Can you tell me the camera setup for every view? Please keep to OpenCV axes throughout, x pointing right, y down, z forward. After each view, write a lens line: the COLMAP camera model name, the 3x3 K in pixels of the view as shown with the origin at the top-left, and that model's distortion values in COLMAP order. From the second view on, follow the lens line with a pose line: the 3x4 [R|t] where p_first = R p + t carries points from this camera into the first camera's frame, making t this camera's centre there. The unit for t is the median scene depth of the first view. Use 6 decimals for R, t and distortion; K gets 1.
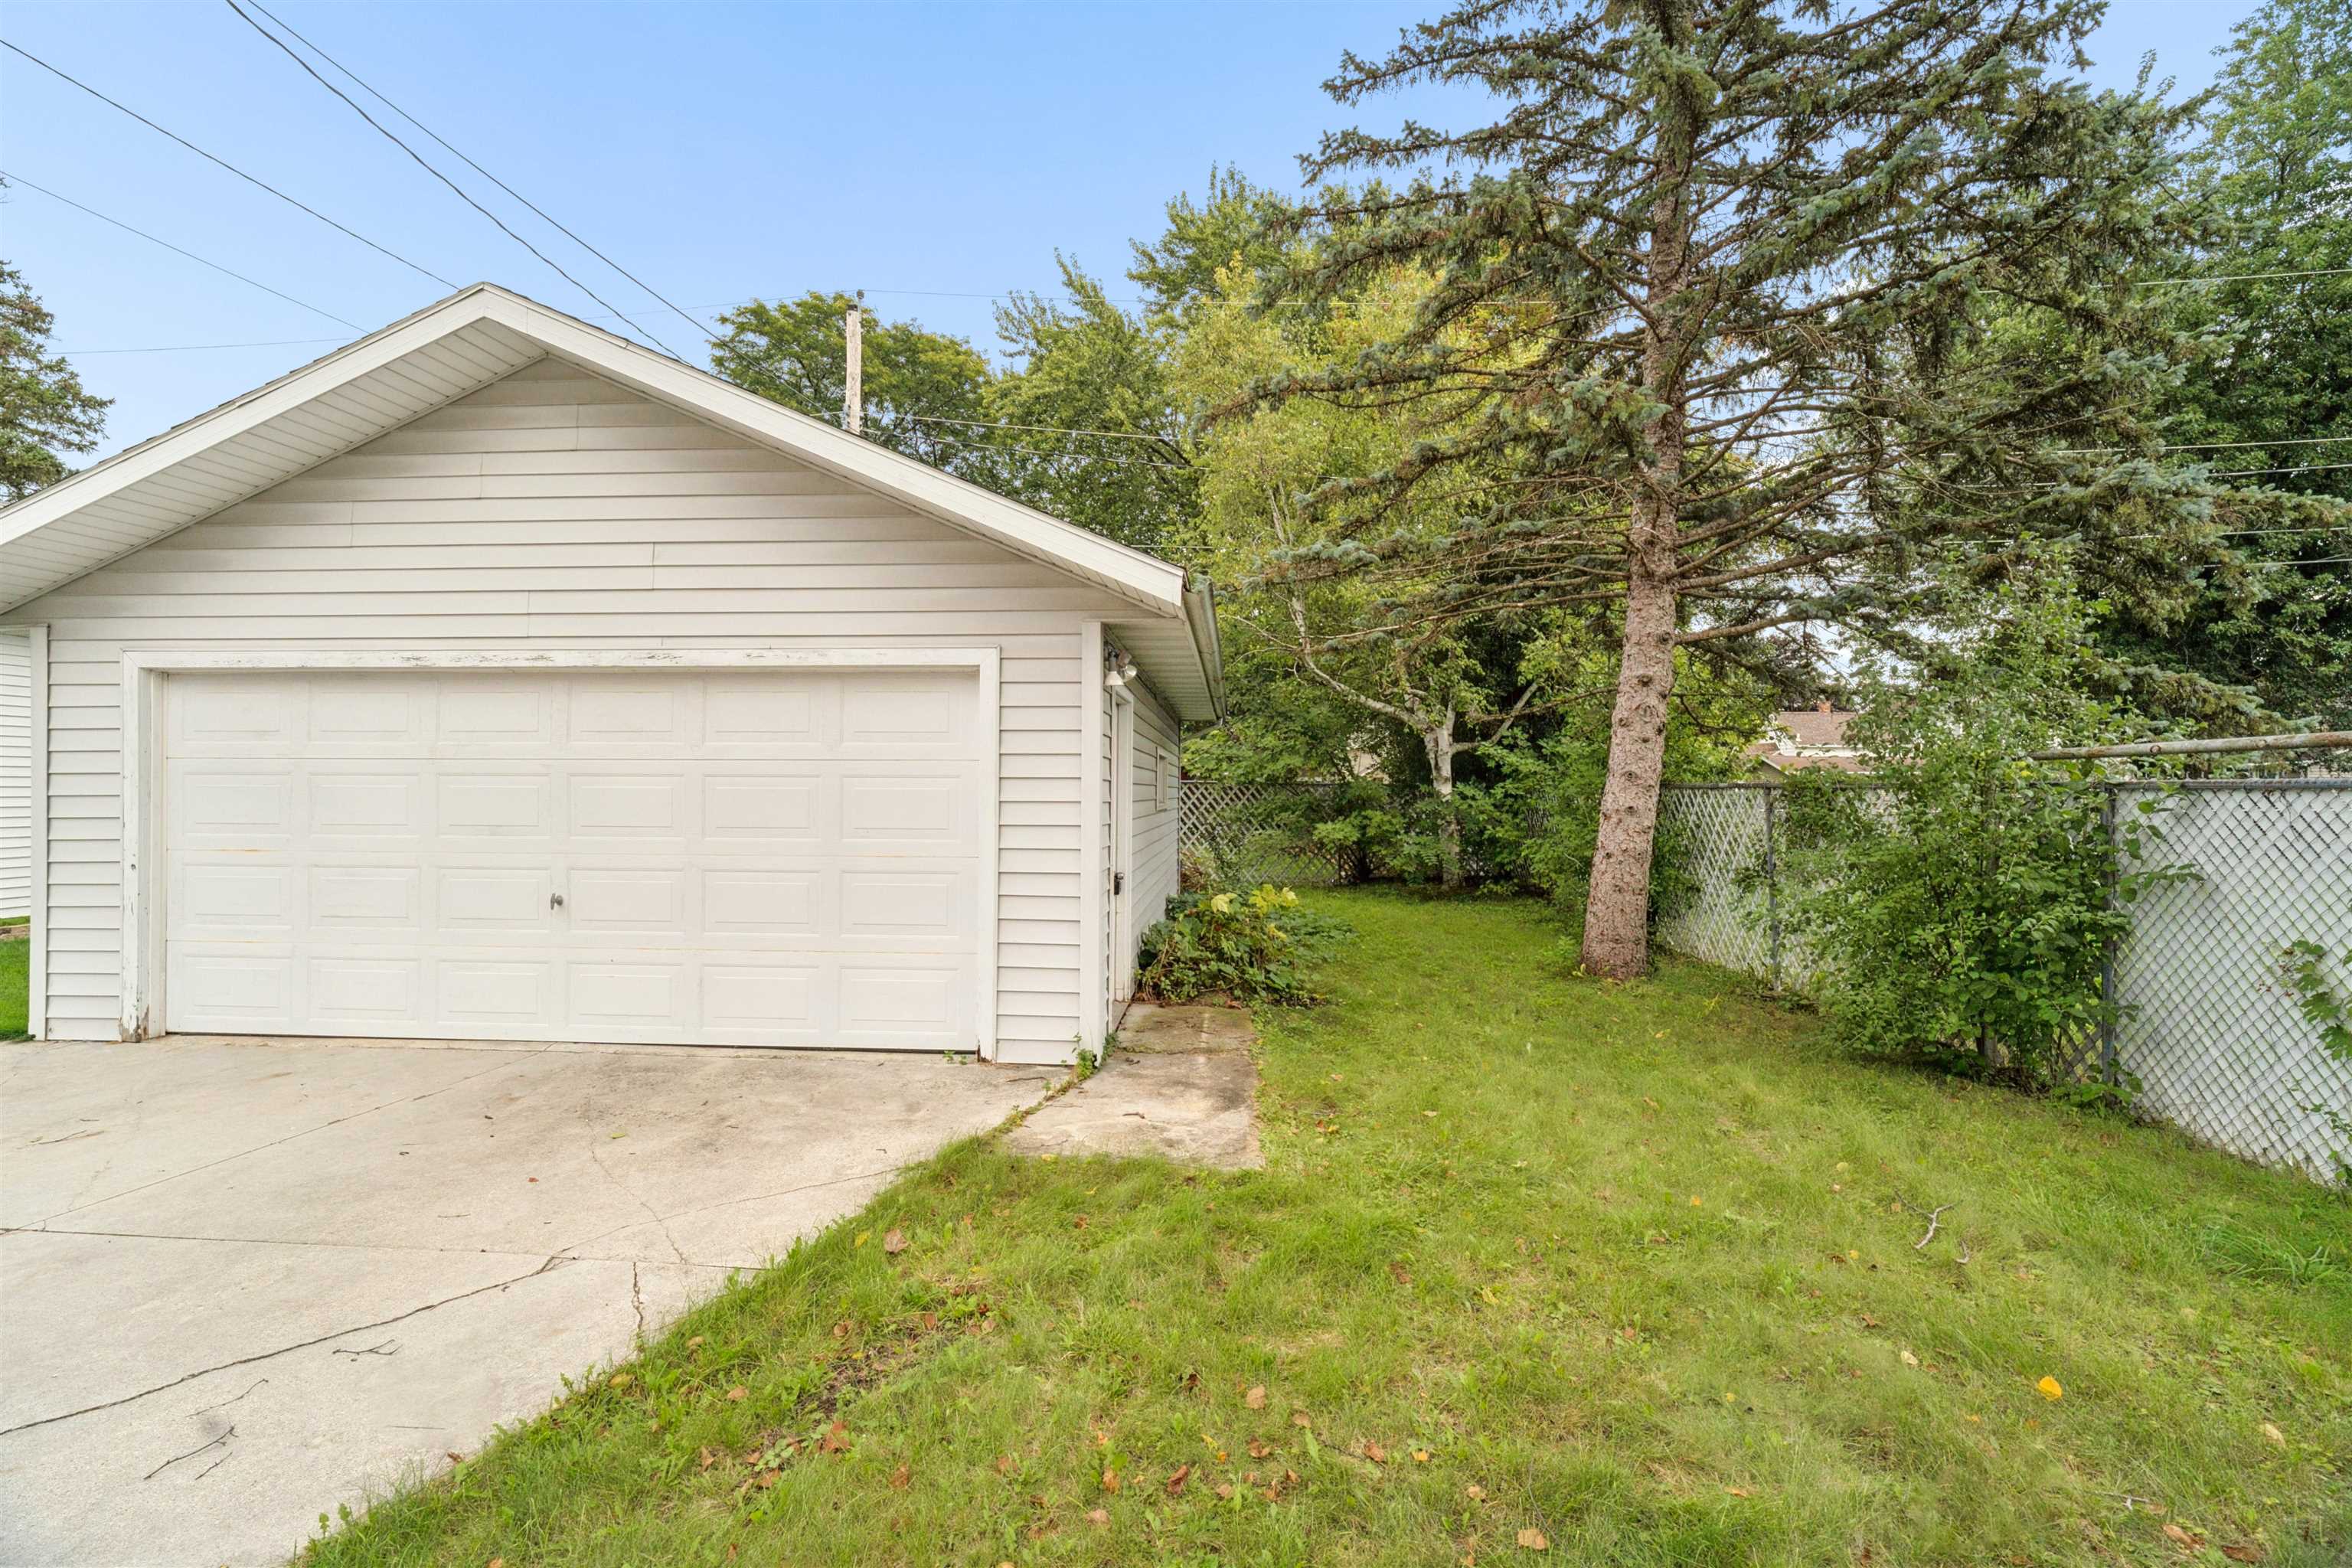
lens RADIAL K [[1016.9, 0, 1178.2], [0, 1016.9, 772.3], [0, 0, 1]] dist [0.001146, -0.000494]
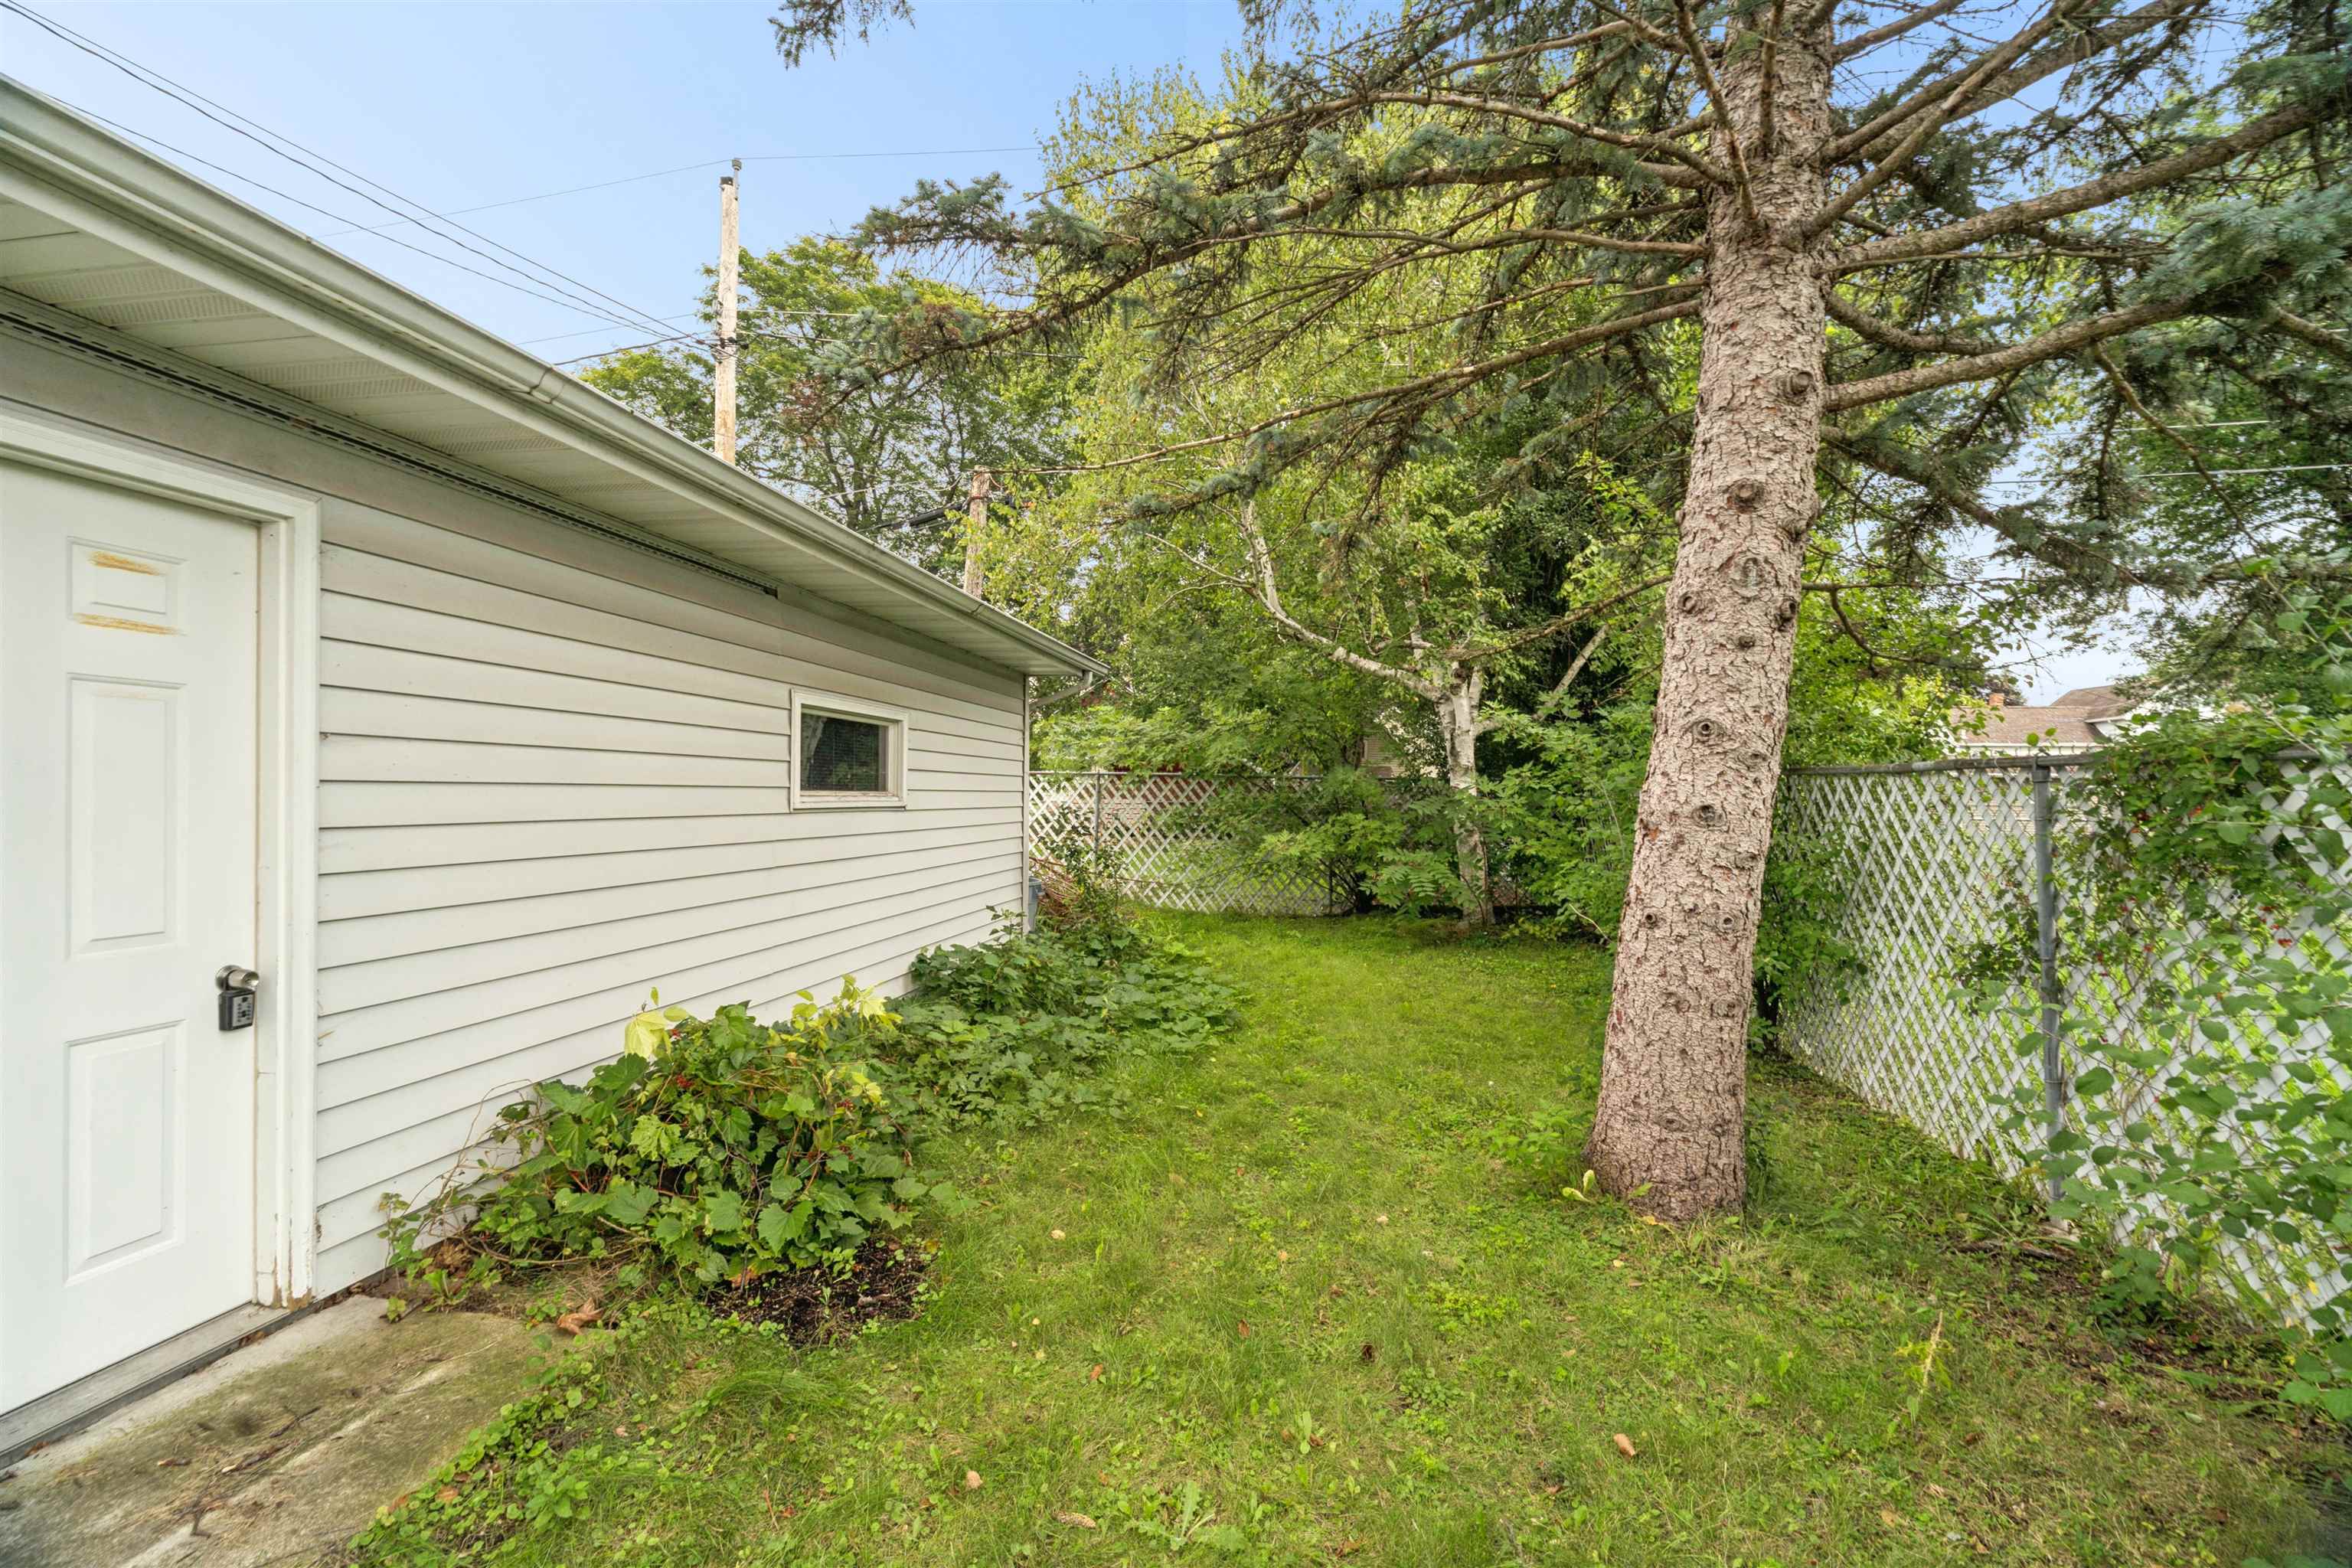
lens RADIAL K [[1008.1, 0, 1176.8], [0, 1008.1, 786.0], [0, 0, 1]] dist [-0.003912, -0.000234]
pose [[0.994147, 0.004615, -0.107938, 0.268542], [-0.003468, 0.999936, 0.010813, 0.021490], [0.107981, -0.010375, 0.994099, 0.556457]]
